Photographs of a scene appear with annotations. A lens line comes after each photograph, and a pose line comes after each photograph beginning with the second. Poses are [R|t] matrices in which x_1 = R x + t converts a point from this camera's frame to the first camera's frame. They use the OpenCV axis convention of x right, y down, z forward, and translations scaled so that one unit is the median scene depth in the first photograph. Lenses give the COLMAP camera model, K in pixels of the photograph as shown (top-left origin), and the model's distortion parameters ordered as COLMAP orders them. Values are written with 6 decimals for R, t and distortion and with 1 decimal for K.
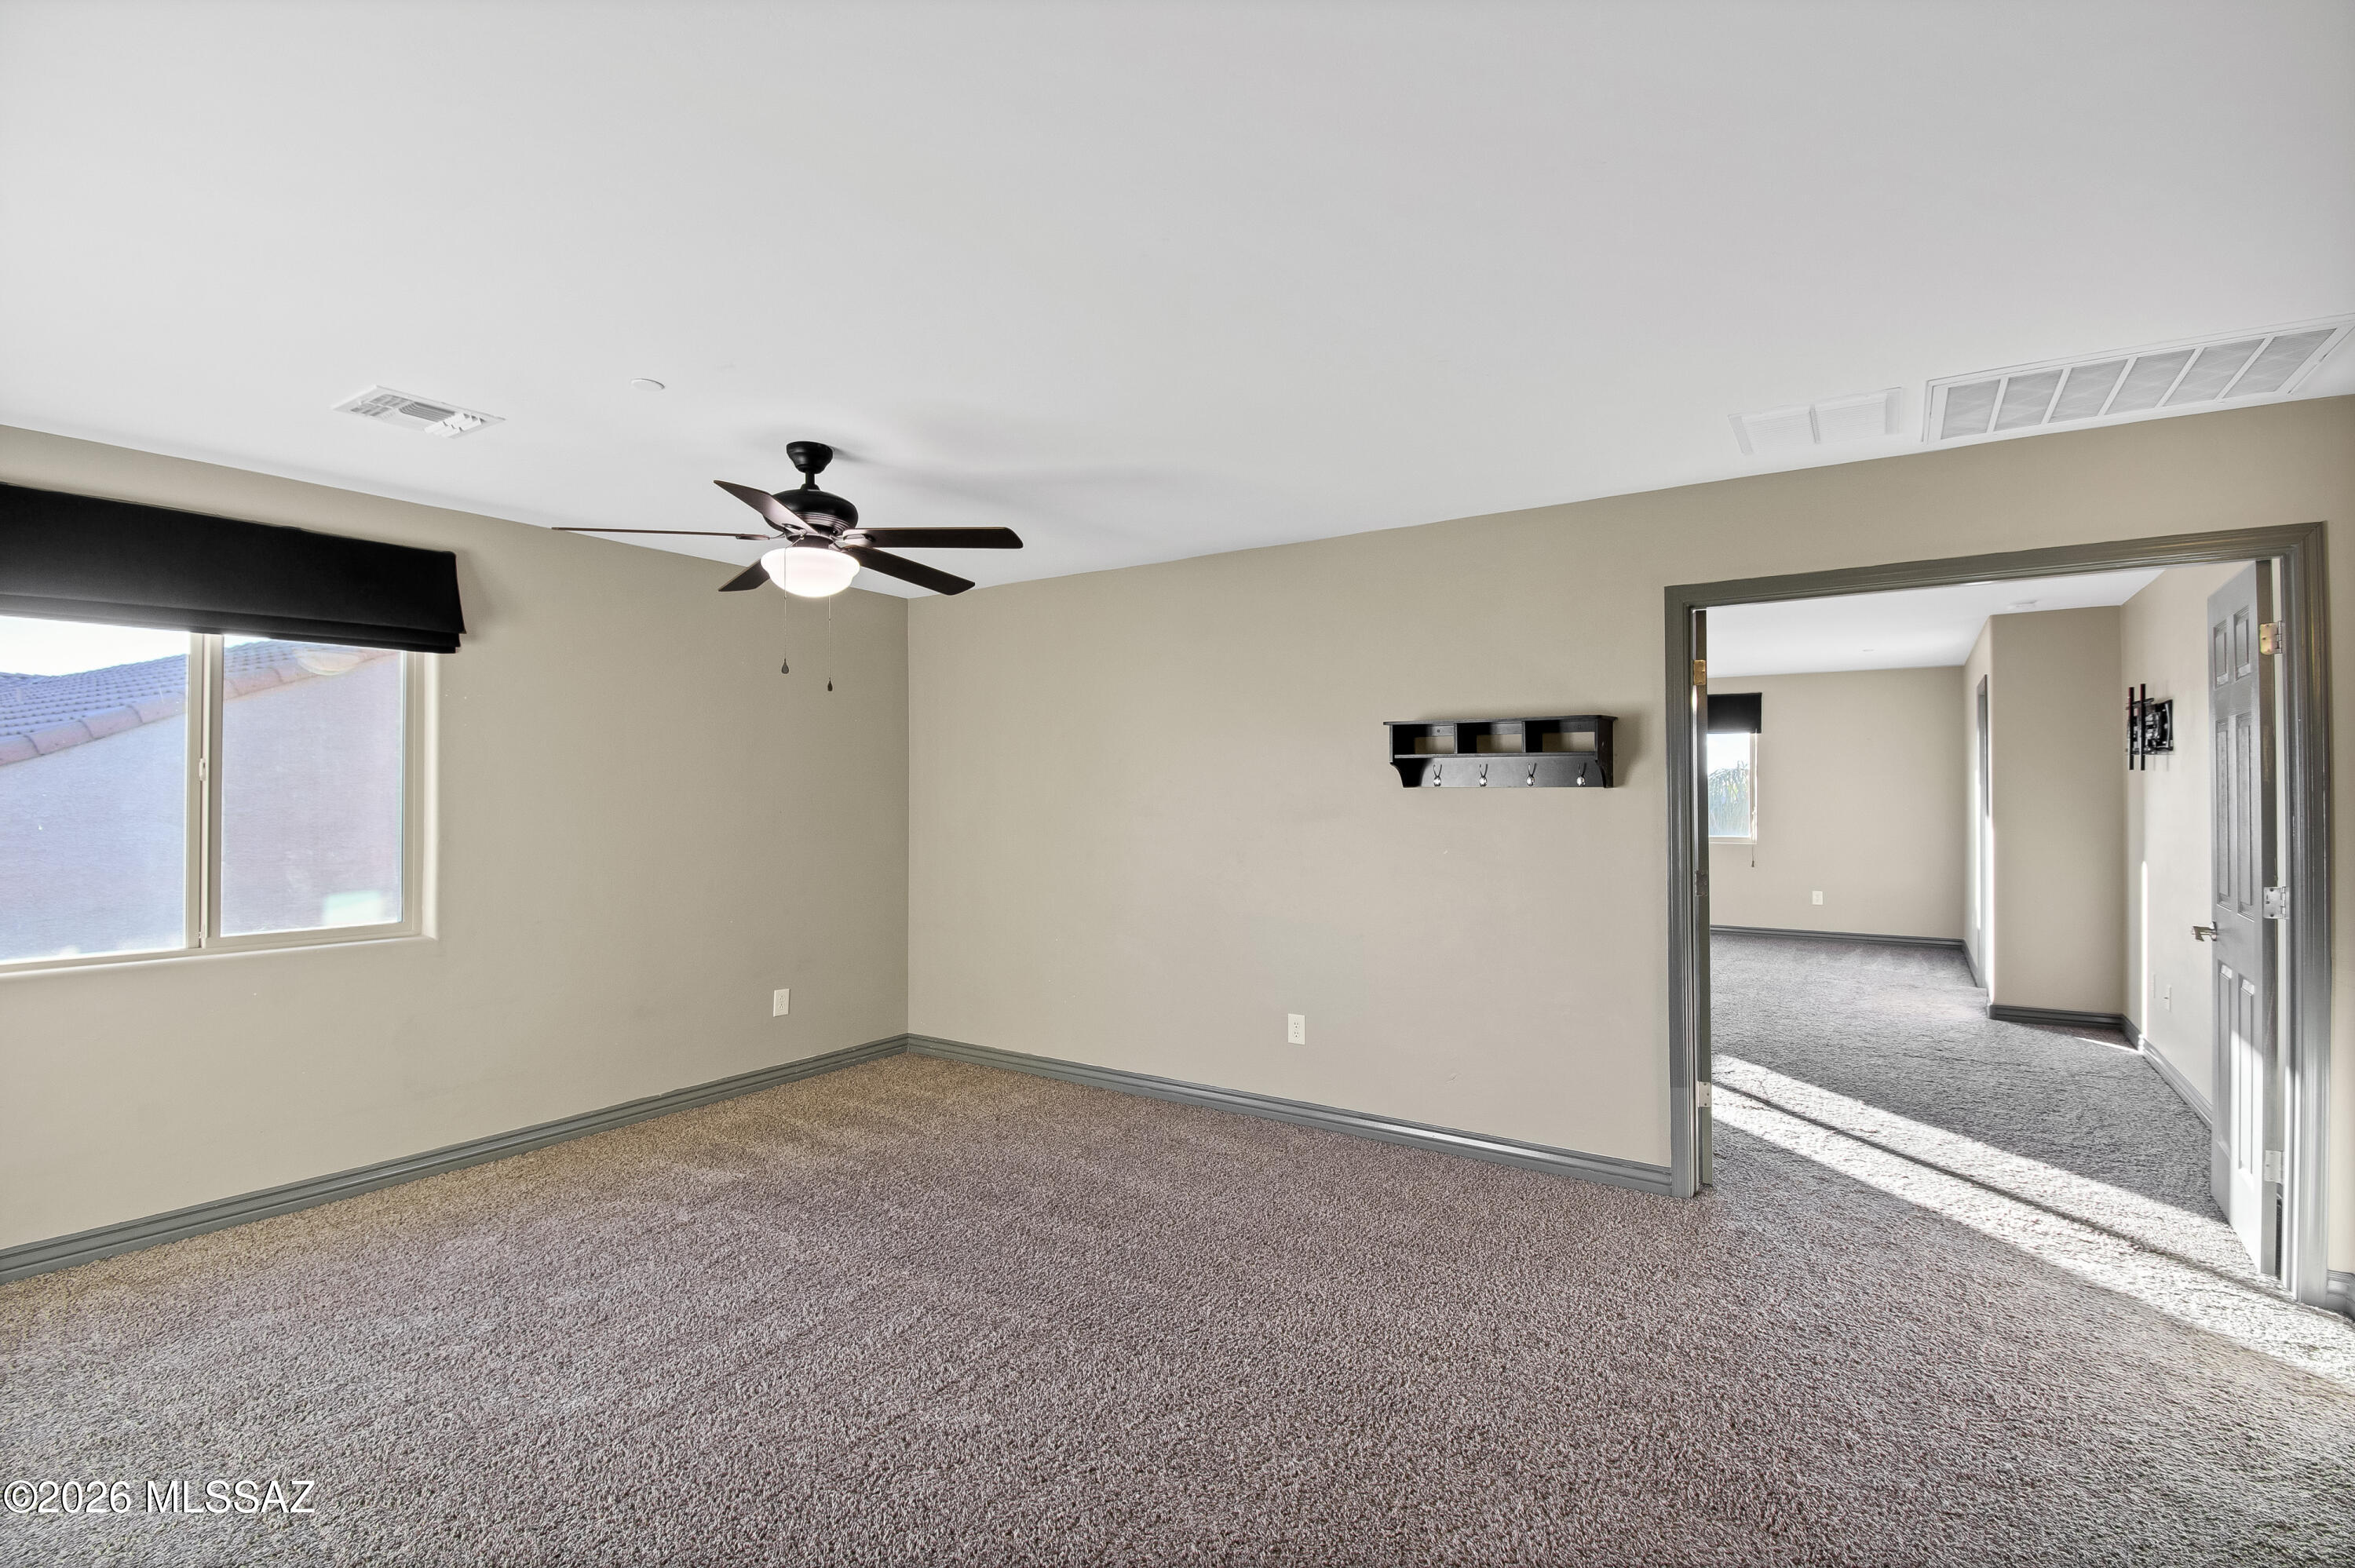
lens RADIAL K [[1083.1, 0, 1198.3], [0, 1083.1, 811.3], [0, 0, 1]] dist [0.023017, -0.030197]
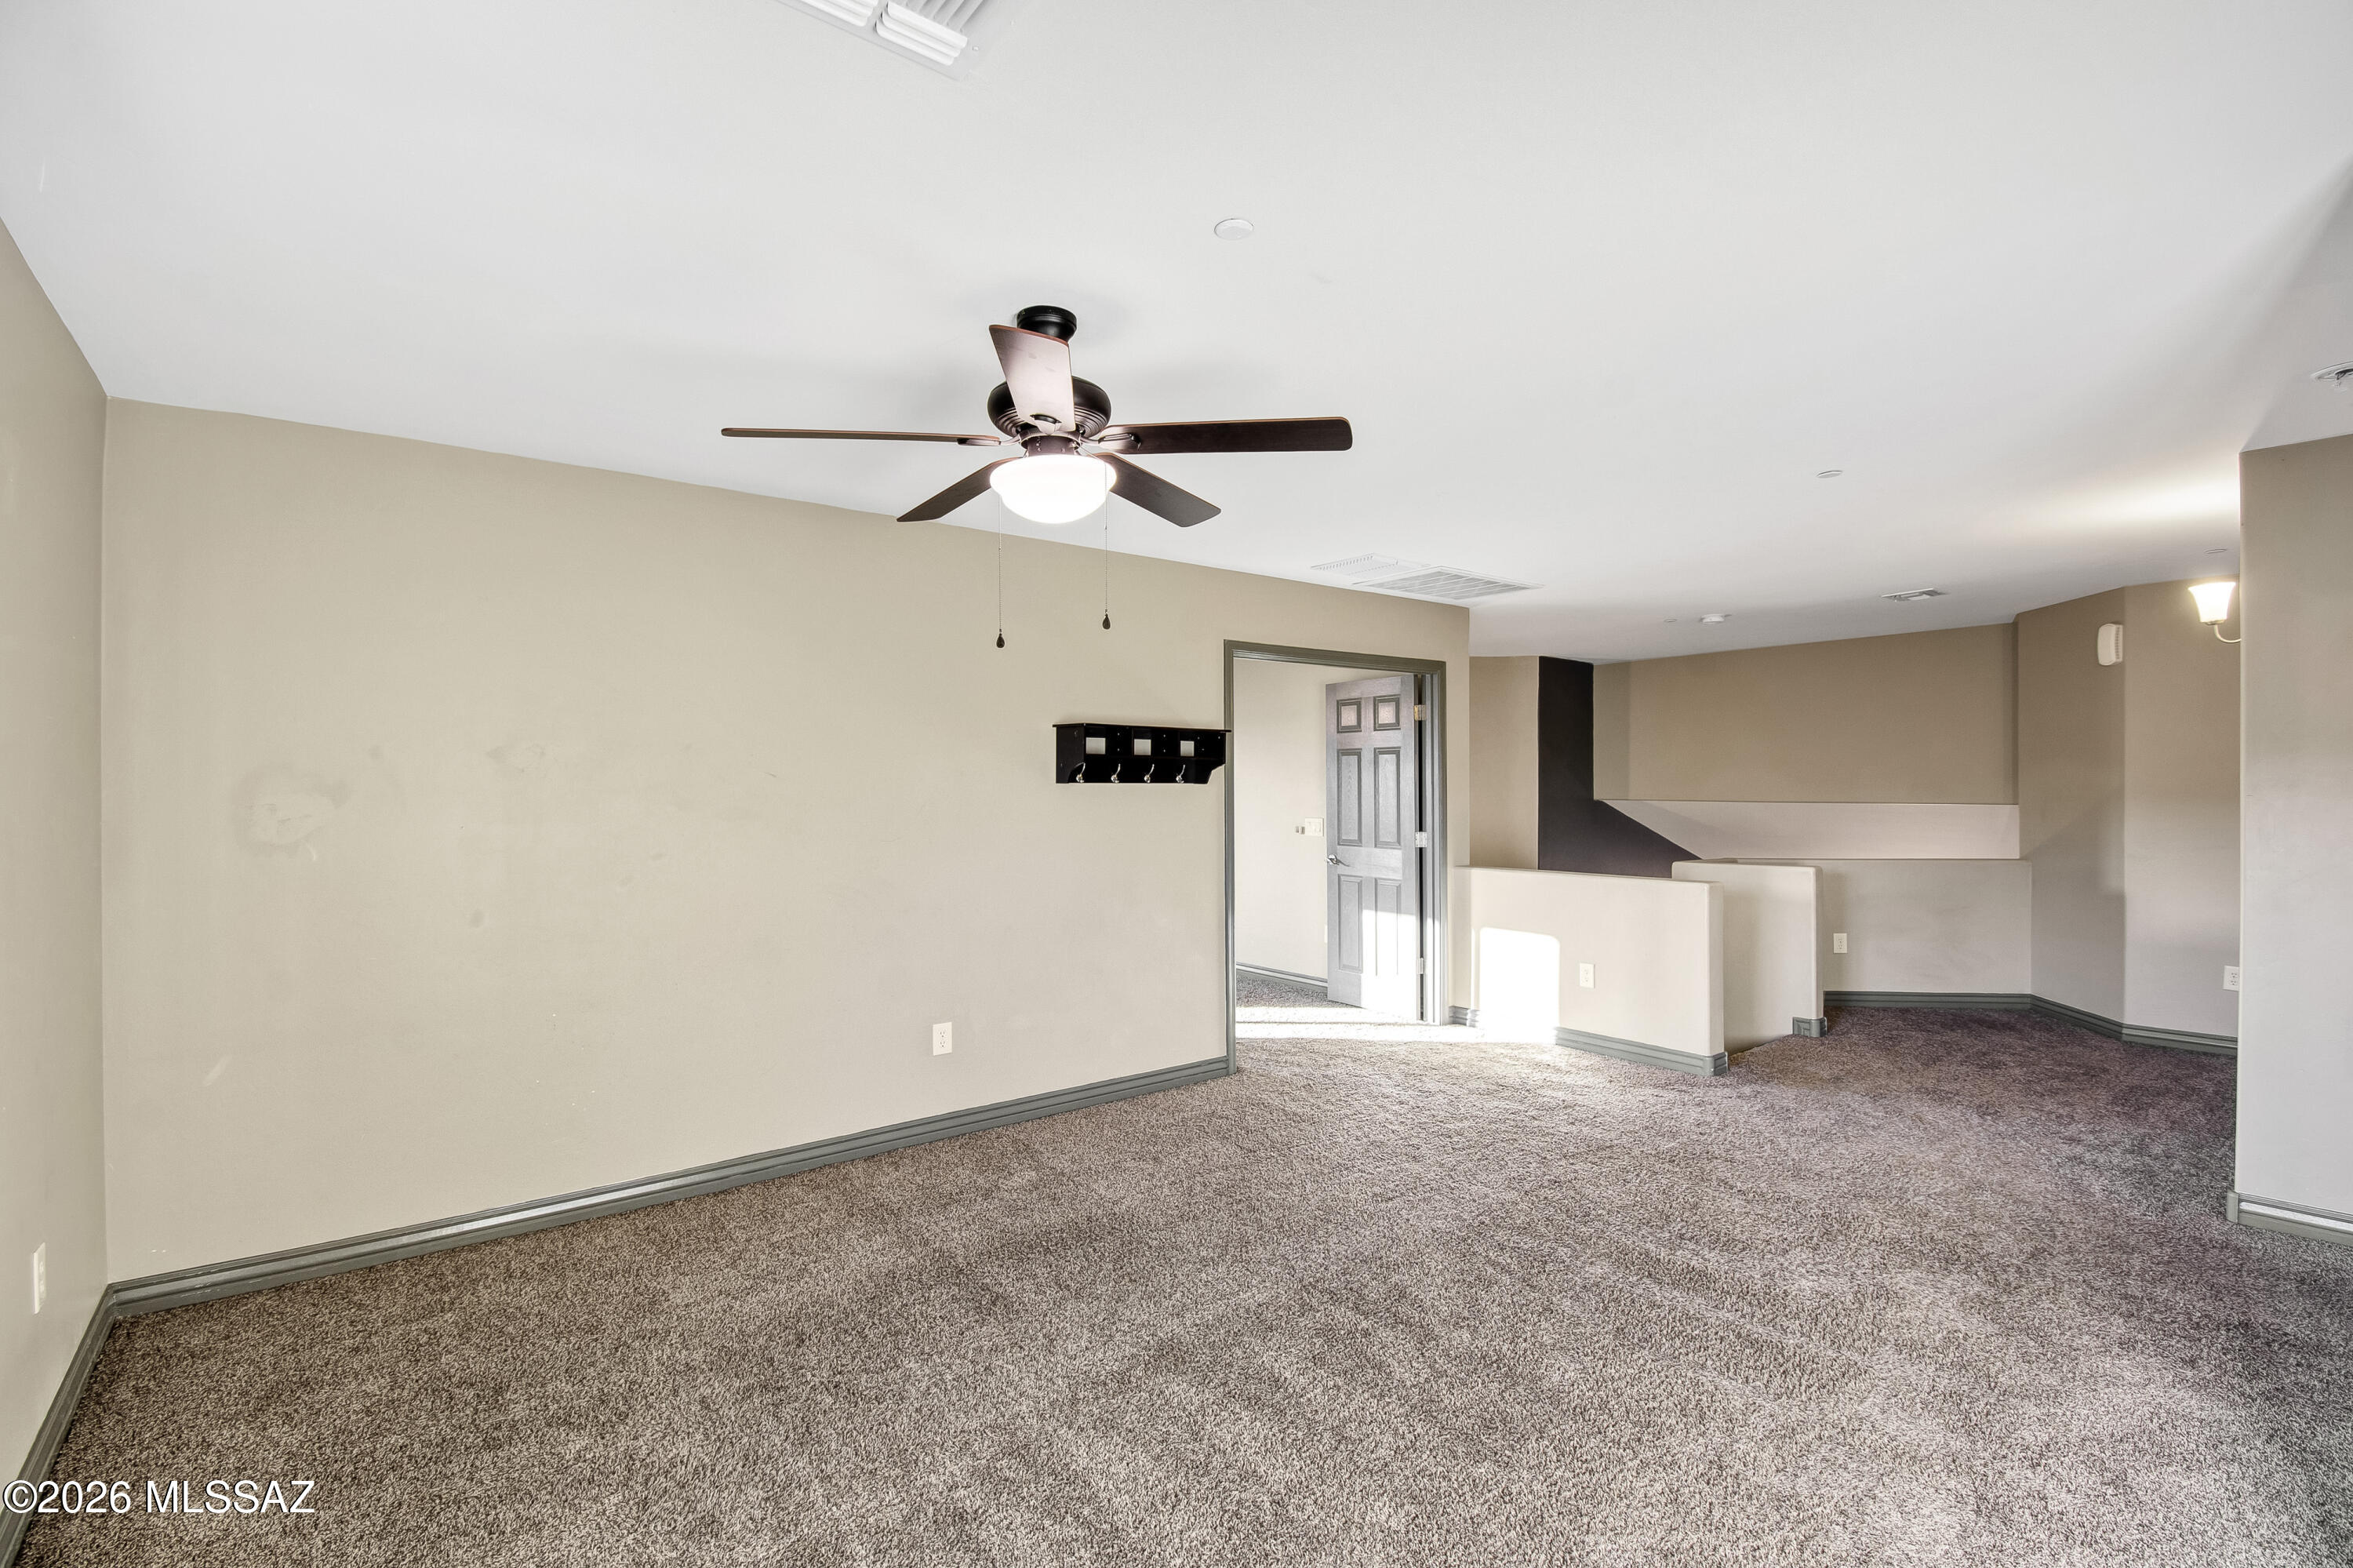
lens RADIAL K [[1082.3, 0, 1197.3], [0, 1082.3, 811.3], [0, 0, 1]] dist [0.023017, -0.030197]
pose [[0.291471, -0.017832, 0.956414, -0.915039], [0.020747, 0.999709, 0.012317, -0.004091], [-0.956355, 0.016252, 0.291756, 0.631274]]
